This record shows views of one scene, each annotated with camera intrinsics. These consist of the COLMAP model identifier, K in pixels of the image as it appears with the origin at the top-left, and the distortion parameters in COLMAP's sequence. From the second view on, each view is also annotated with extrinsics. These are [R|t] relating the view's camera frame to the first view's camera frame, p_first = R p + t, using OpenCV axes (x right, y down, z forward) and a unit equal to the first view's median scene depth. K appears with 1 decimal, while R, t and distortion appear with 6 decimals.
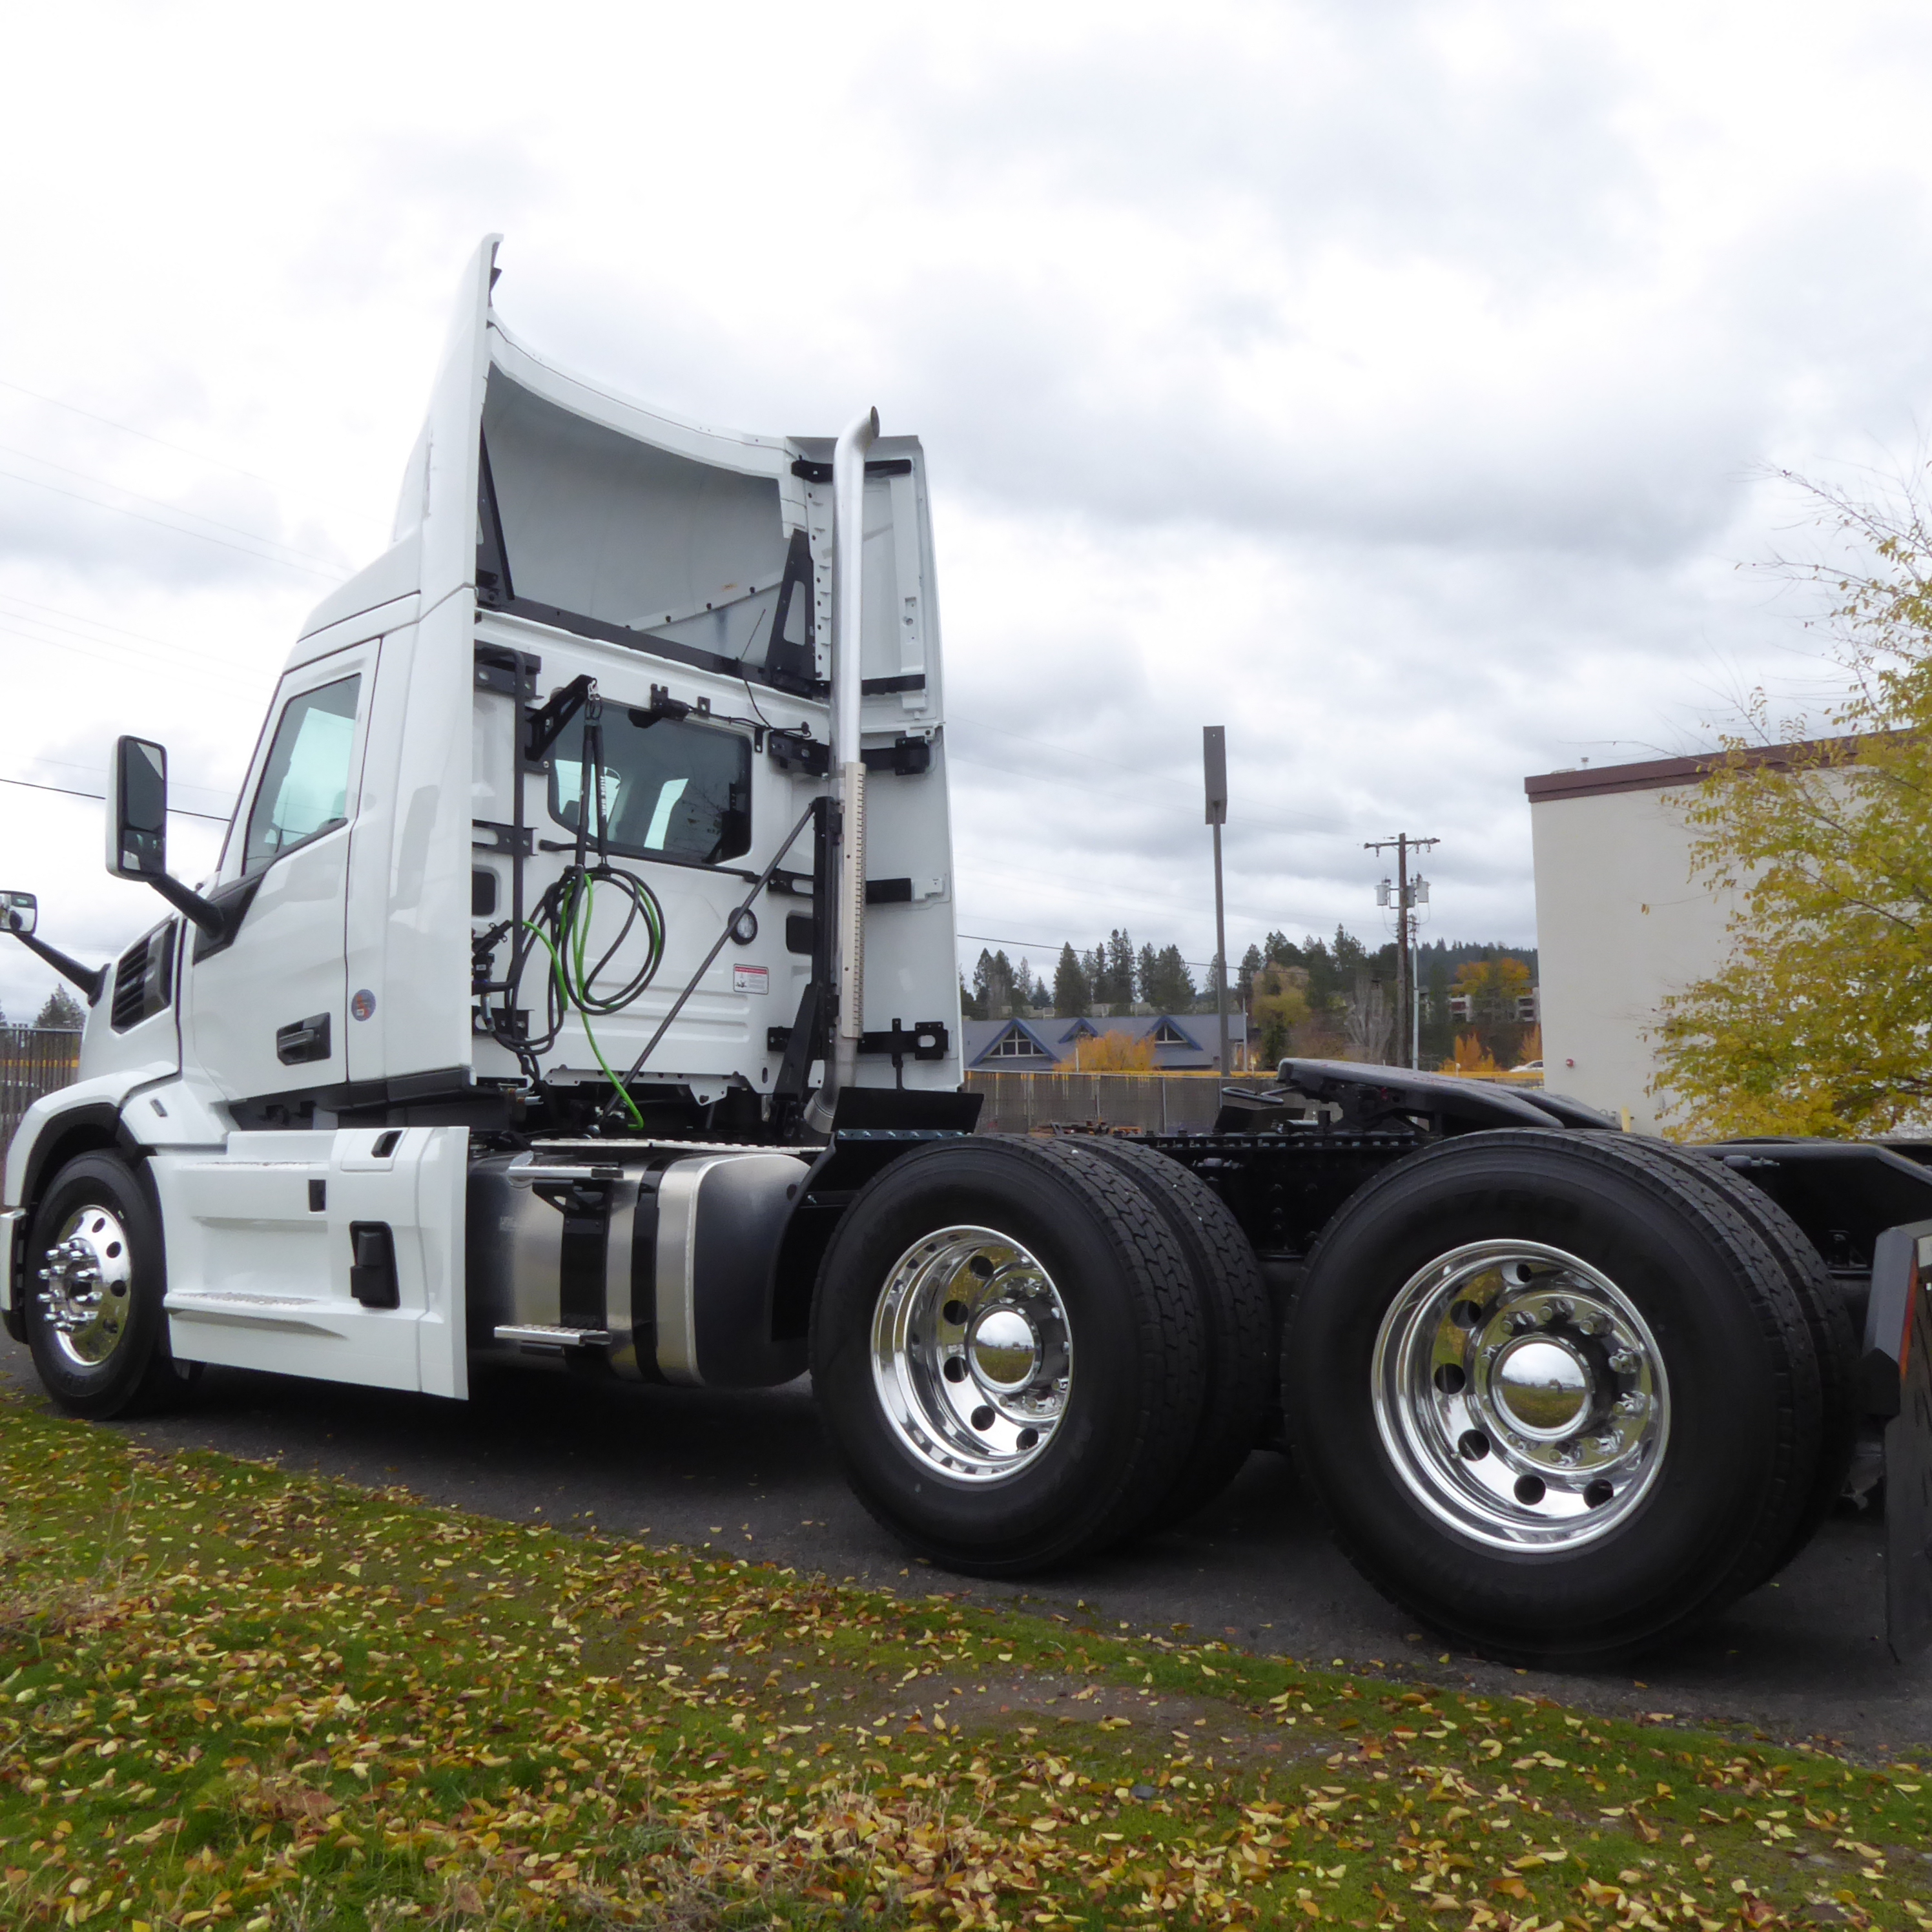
lens RADIAL K [[1822.0, 0, 966.0], [0, 1822.0, 966.0], [0, 0, 1]] dist [-0.013892, 0.000137]
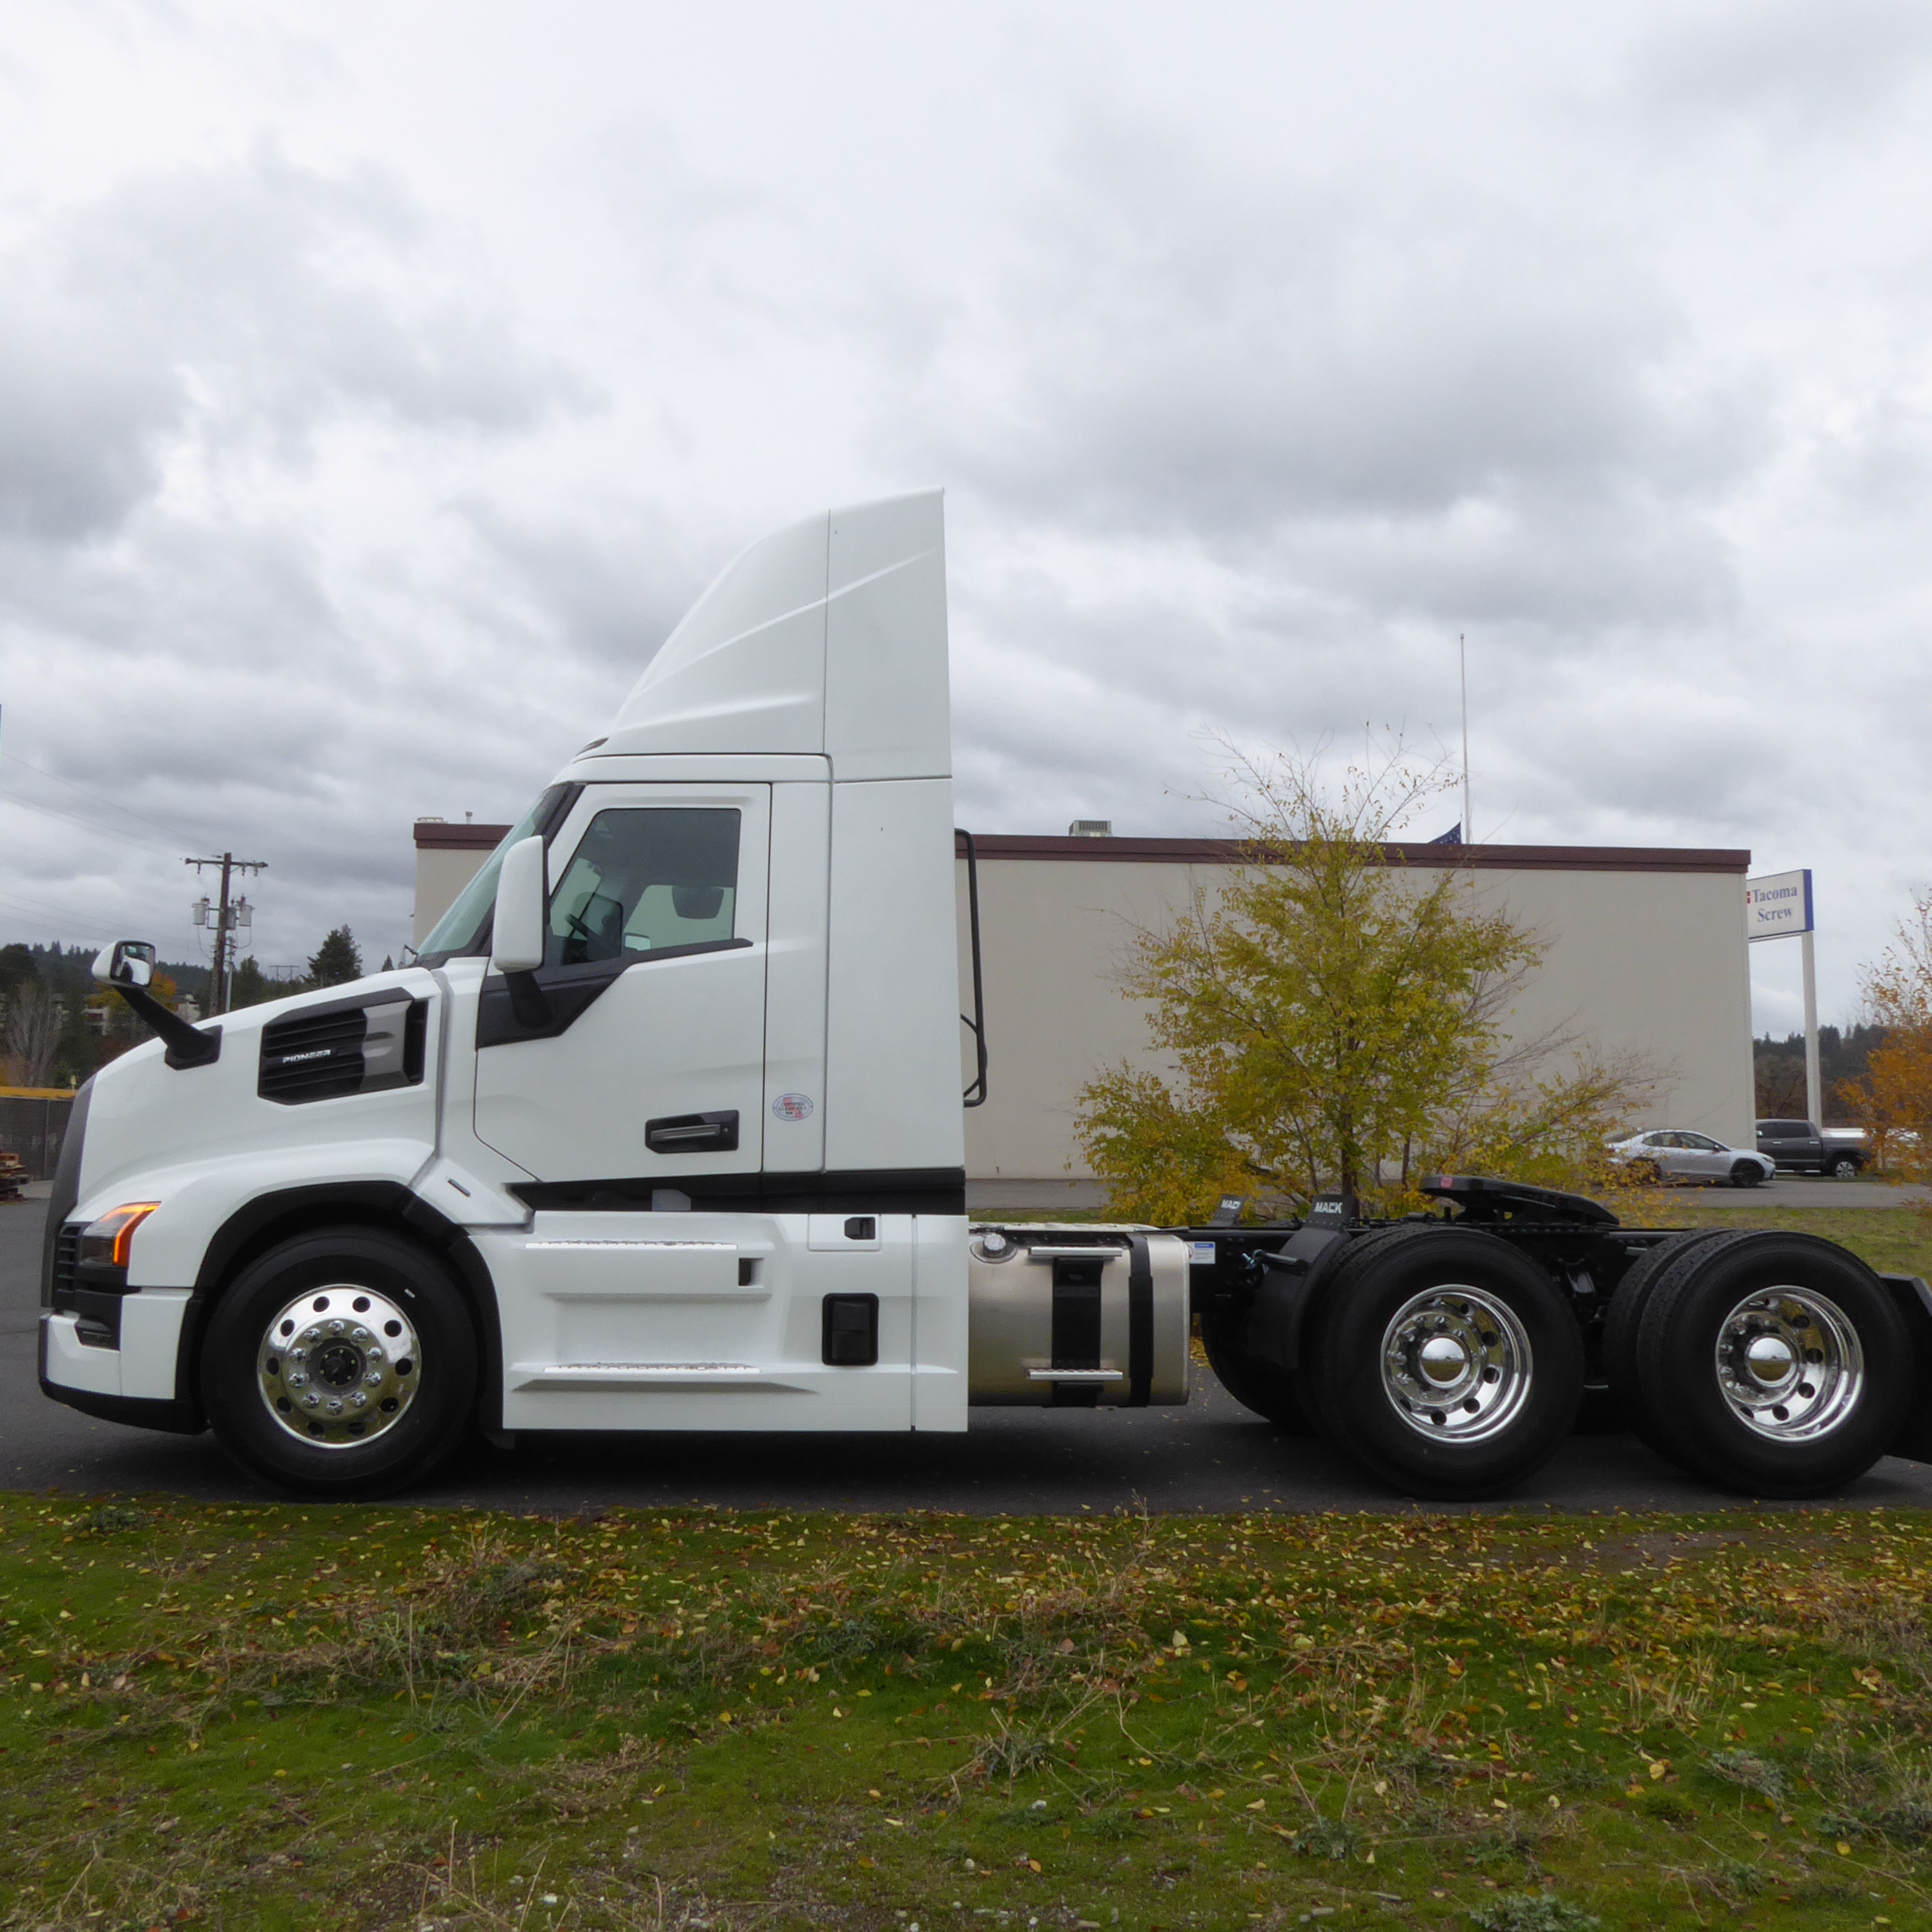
lens RADIAL K [[1822.0, 0, 966.0], [0, 1822.0, 966.0], [0, 0, 1]] dist [-0.013892, 0.000137]
pose [[0.759368, 0.086353, 0.644905, -1.086814], [-0.077421, 0.996104, -0.042216, -0.029938], [-0.646039, -0.017871, 0.763096, 0.042630]]
